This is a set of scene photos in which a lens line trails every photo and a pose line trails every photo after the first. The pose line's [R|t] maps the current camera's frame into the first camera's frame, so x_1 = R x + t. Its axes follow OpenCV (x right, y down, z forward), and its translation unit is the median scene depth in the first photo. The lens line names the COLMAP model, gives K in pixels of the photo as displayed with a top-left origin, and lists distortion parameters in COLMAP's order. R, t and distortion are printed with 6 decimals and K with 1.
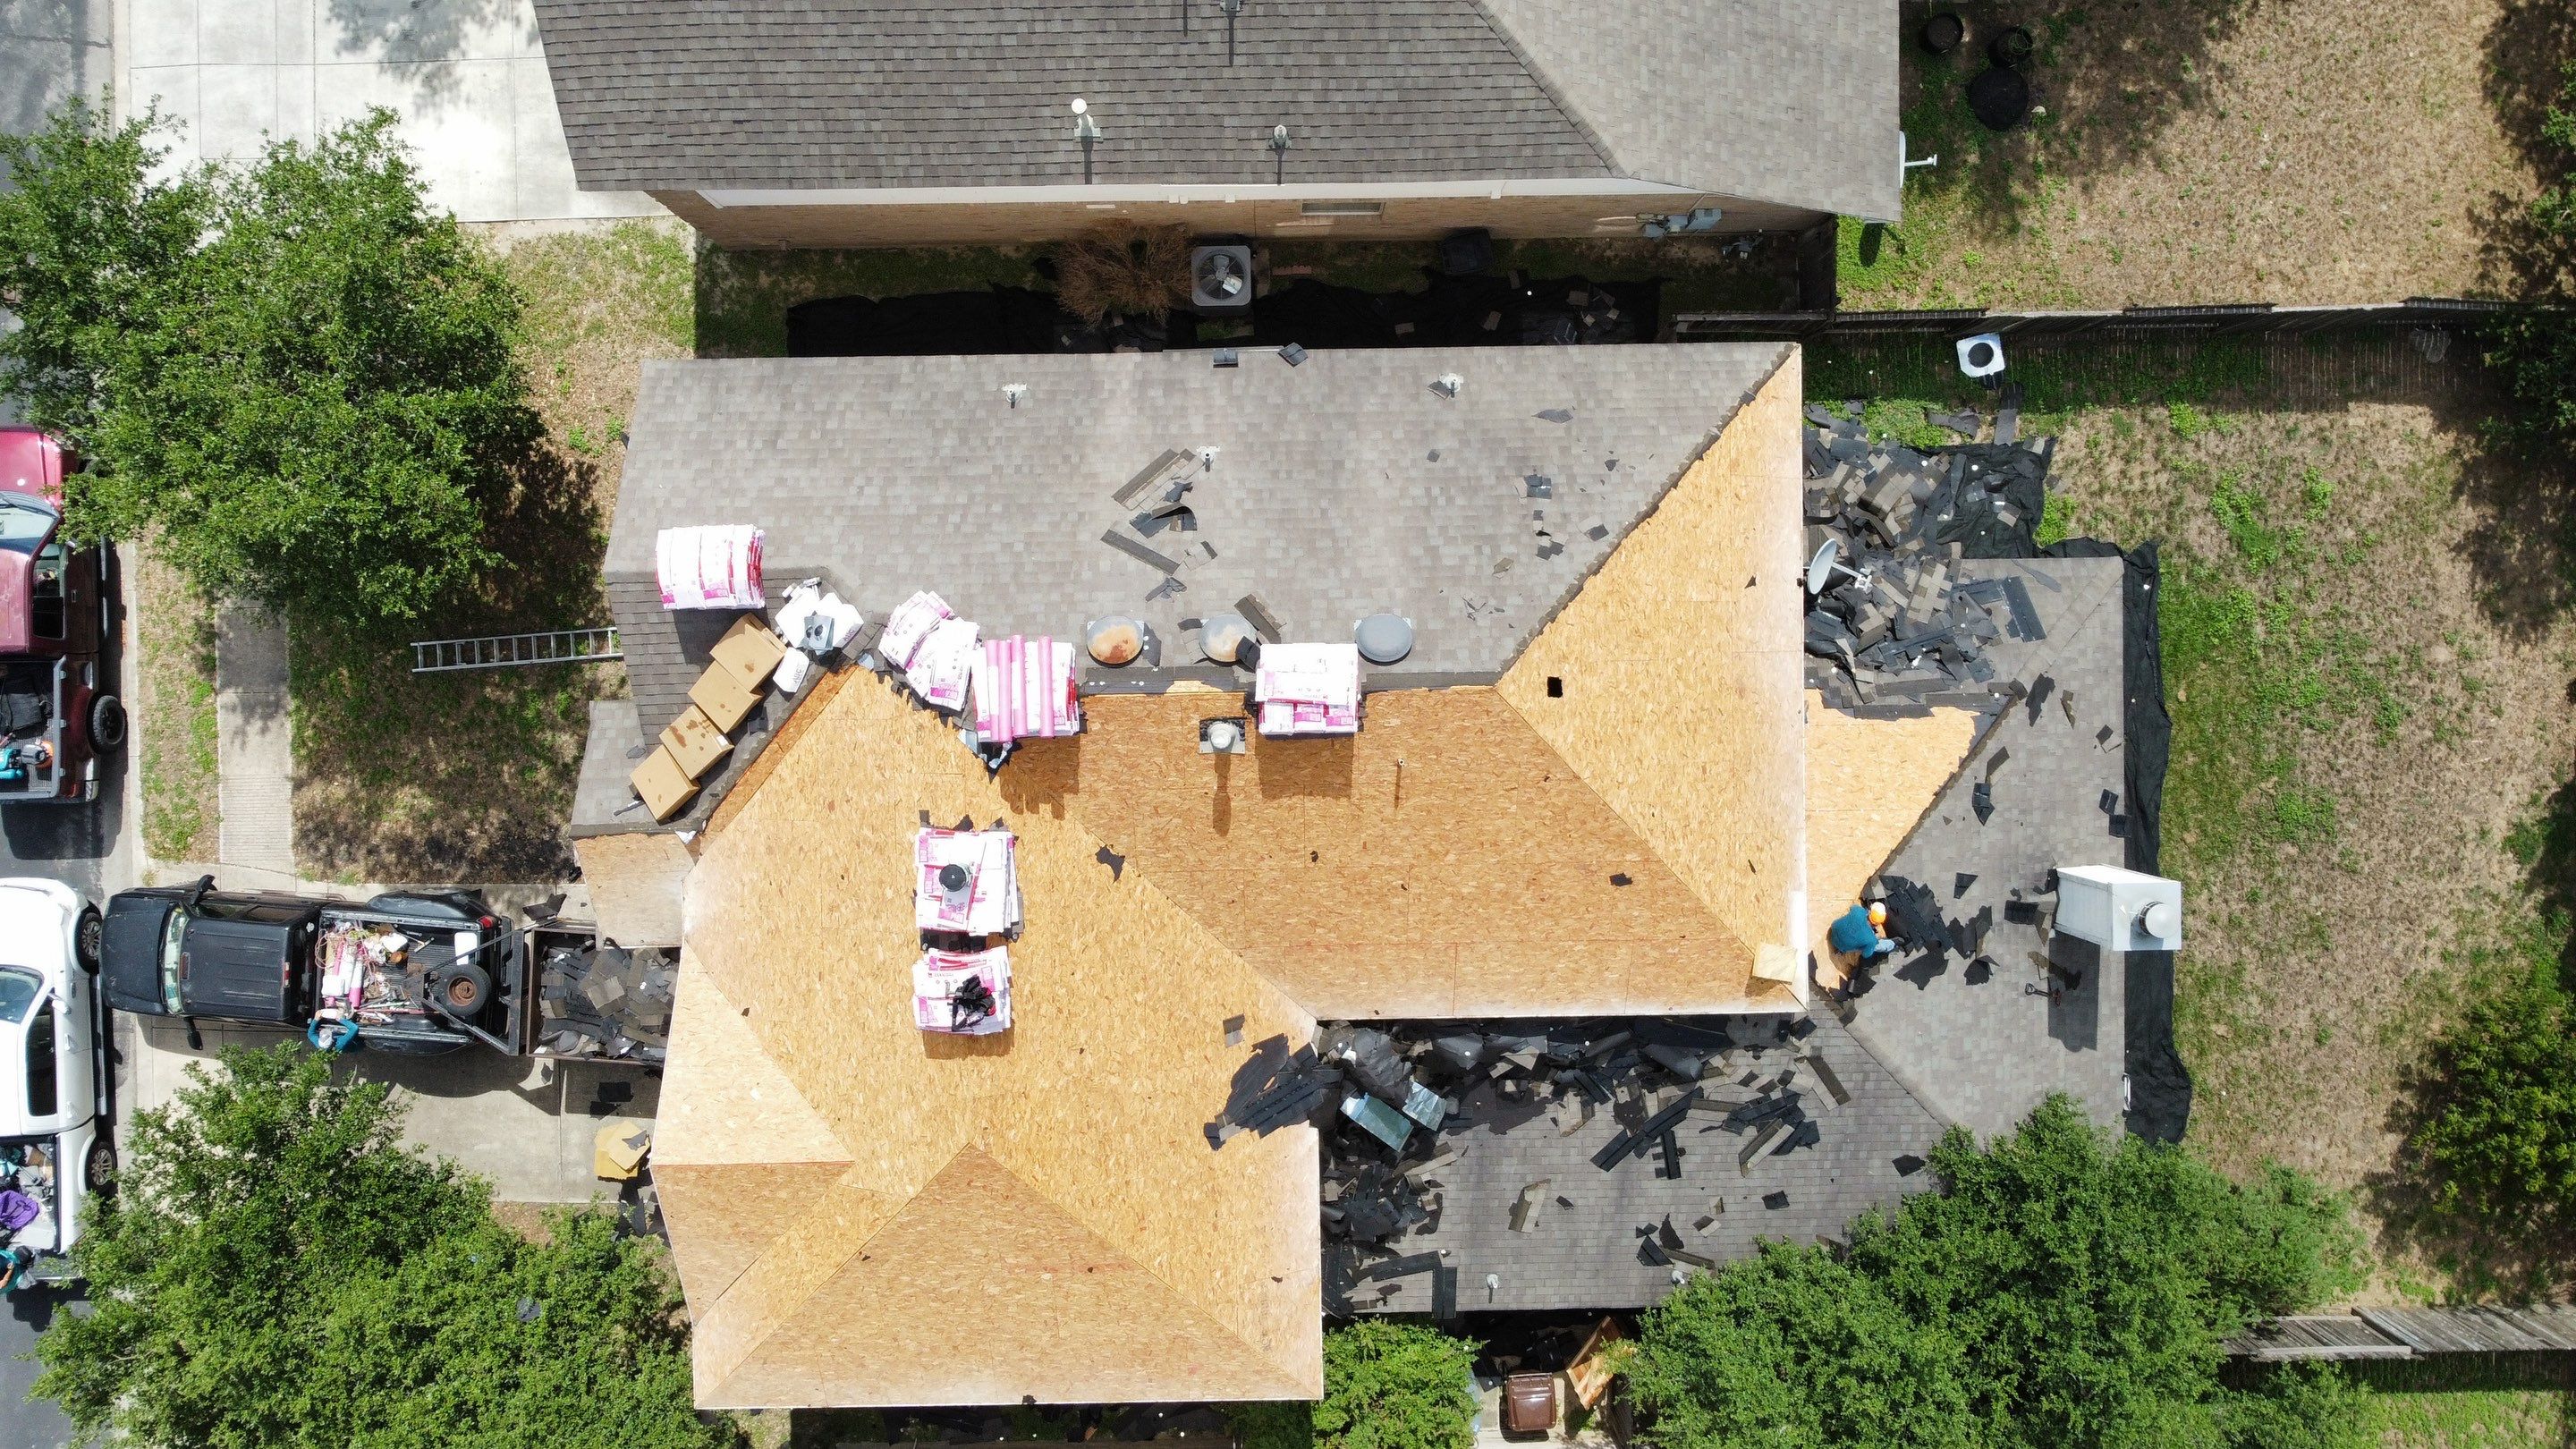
lens RADIAL K [[1939.8, 0, 1291.0], [0, 1939.8, 708.4], [0, 0, 1]] dist [0.000764, -0.011143]
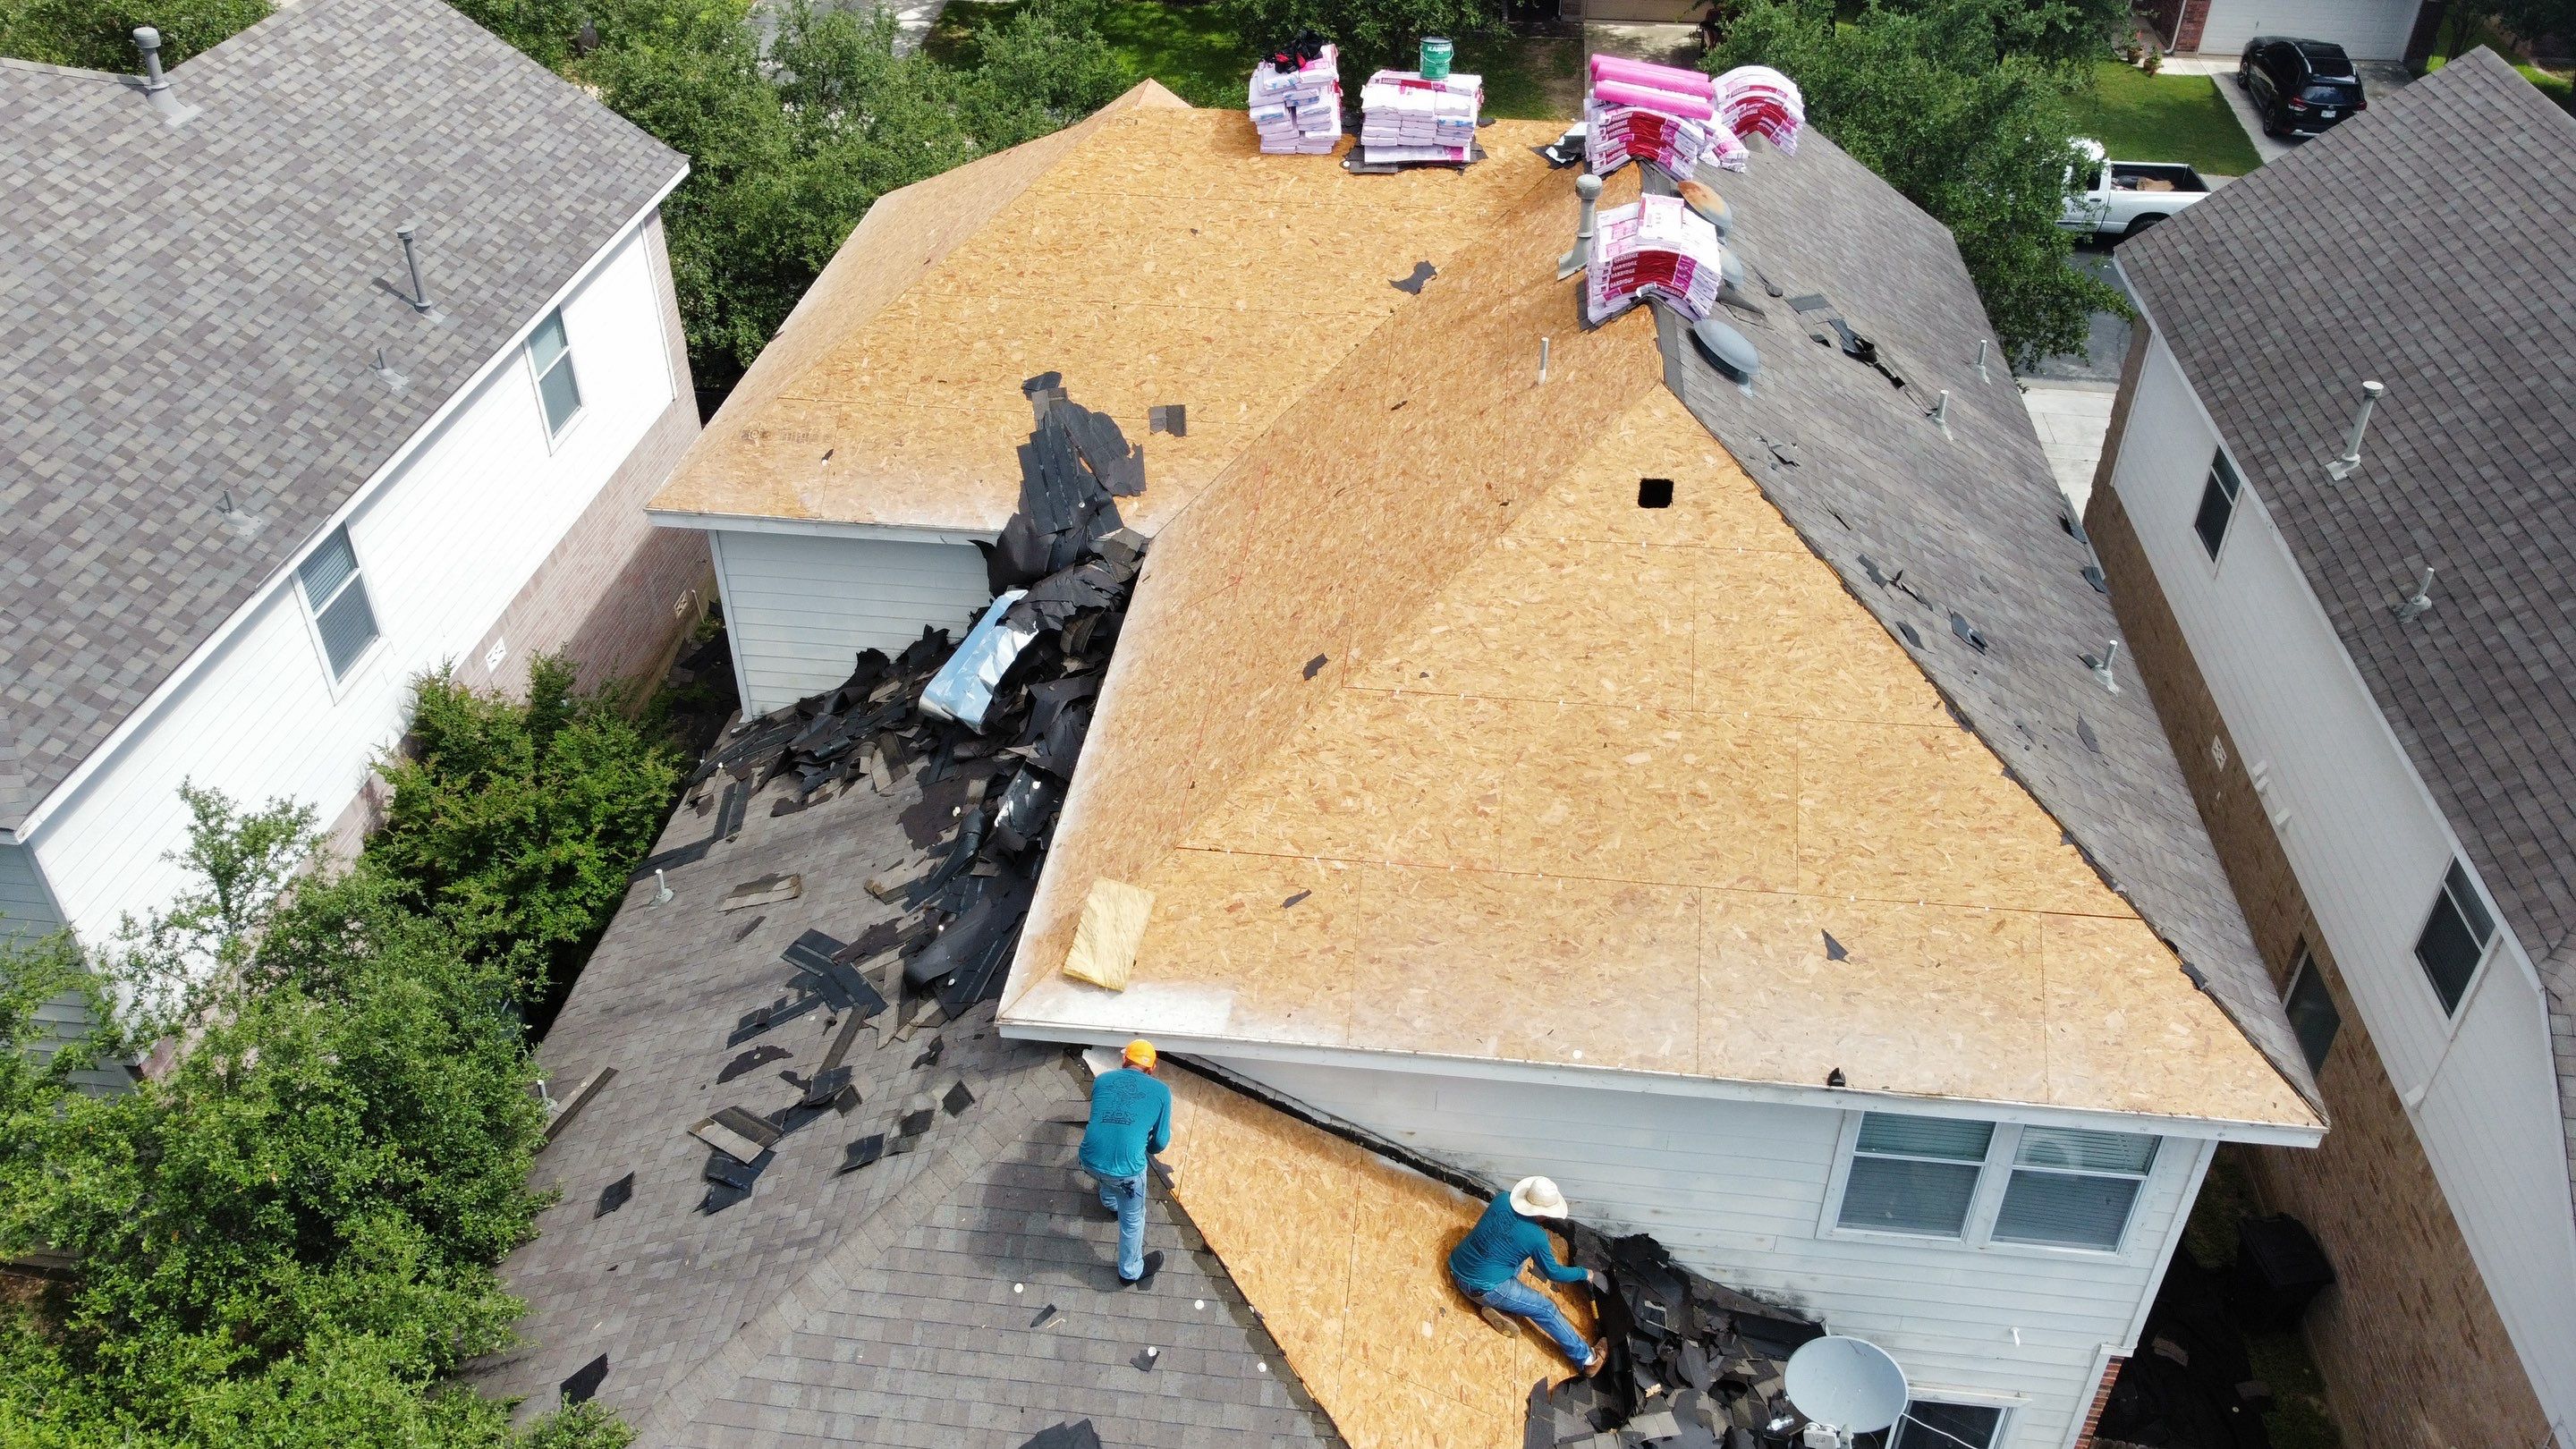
lens RADIAL K [[1939.8, 0, 1273.4], [0, 1939.8, 721.4], [0, 0, 1]] dist [0.000764, -0.011143]
pose [[-0.131979, 0.570307, -0.810760, 0.652284], [-0.990965, -0.095618, 0.094053, 0.042099], [-0.023884, 0.815847, 0.577774, 0.657838]]
